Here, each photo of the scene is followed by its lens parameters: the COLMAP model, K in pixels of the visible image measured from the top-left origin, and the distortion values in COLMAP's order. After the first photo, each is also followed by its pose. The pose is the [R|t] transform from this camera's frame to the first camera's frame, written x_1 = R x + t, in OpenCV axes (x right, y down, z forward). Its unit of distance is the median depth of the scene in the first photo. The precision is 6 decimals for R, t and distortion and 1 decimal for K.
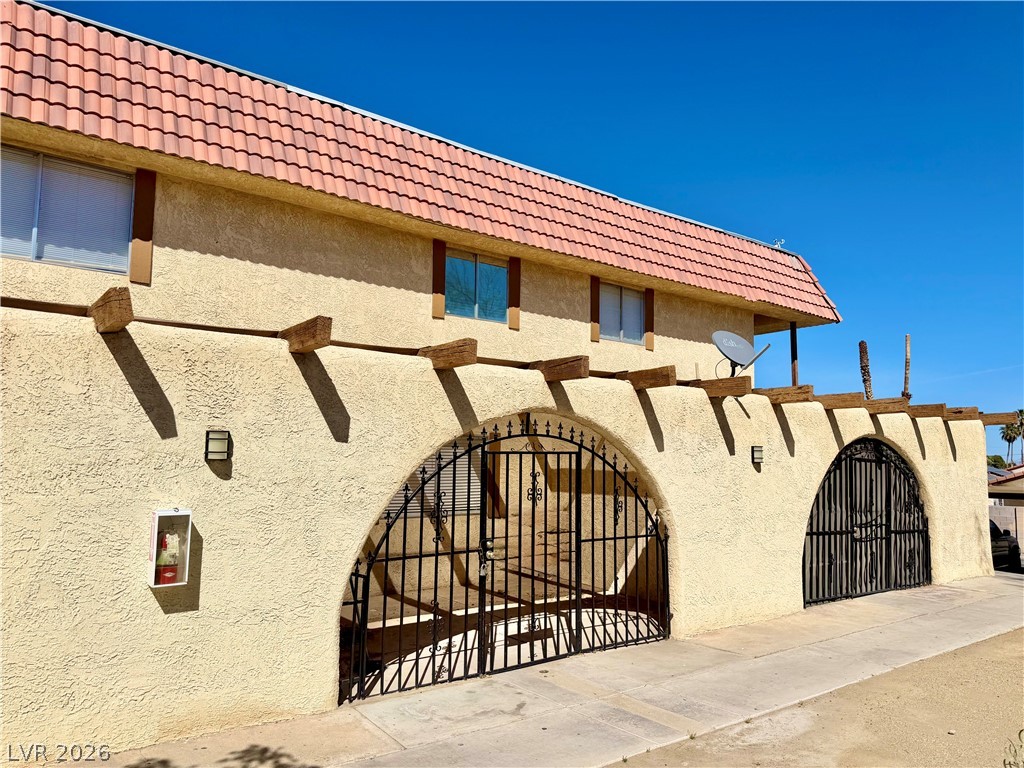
lens RADIAL K [[729.6, 0, 510.3], [0, 729.6, 404.5], [0, 0, 1]] dist [0.121691, -0.200605]
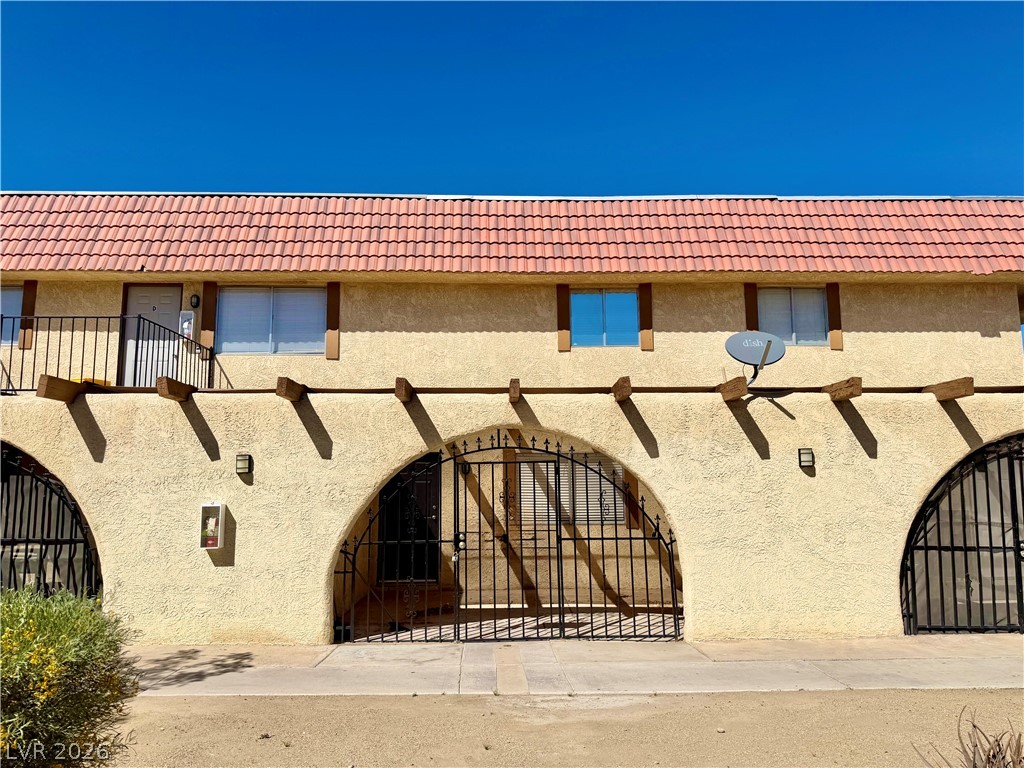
lens RADIAL K [[729.6, 0, 510.3], [0, 729.6, 404.5], [0, 0, 1]] dist [0.121691, -0.200605]
pose [[0.800533, -0.086080, -0.593075, 0.653827], [0.062486, 0.996226, -0.060250, 0.037822], [0.596022, 0.011173, 0.802890, 0.035190]]
